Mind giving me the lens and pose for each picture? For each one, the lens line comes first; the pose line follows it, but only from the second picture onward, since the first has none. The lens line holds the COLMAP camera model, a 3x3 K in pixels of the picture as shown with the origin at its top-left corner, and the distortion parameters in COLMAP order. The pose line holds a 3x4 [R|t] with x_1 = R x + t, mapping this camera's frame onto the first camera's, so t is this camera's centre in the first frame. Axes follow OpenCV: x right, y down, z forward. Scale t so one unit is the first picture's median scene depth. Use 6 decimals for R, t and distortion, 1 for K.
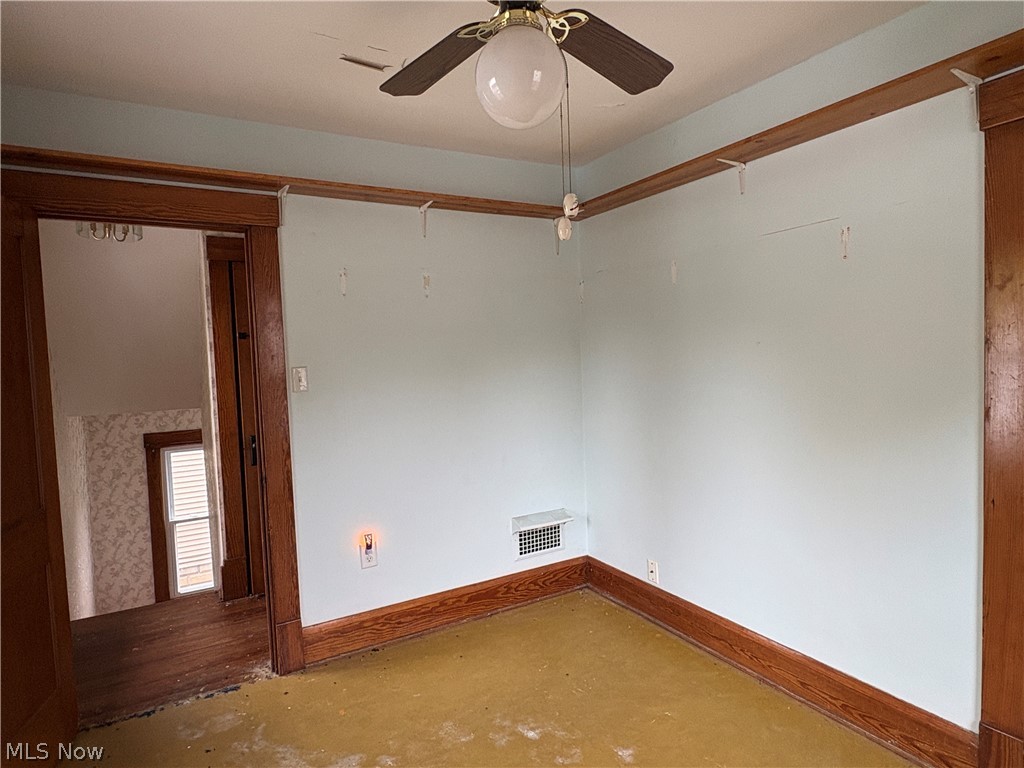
lens RADIAL K [[591.1, 0, 507.6], [0, 591.1, 384.0], [0, 0, 1]] dist [-0.000449, -0.000760]
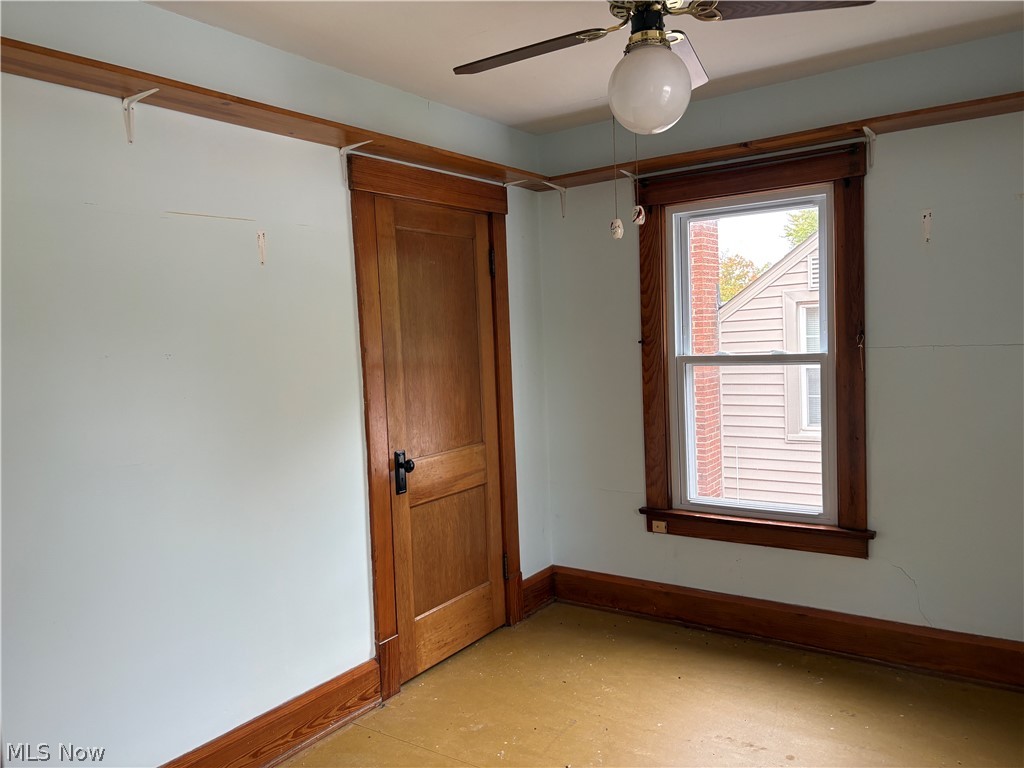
lens RADIAL K [[775.1, 0, 512.0], [0, 775.1, 384.0], [0, 0, 1]] dist [0.063763, -0.100736]
pose [[-0.425364, -0.007534, 0.904991, -0.744707], [0.102053, 0.993188, 0.056235, -0.051482], [-0.899250, 0.116277, -0.421698, 1.195318]]
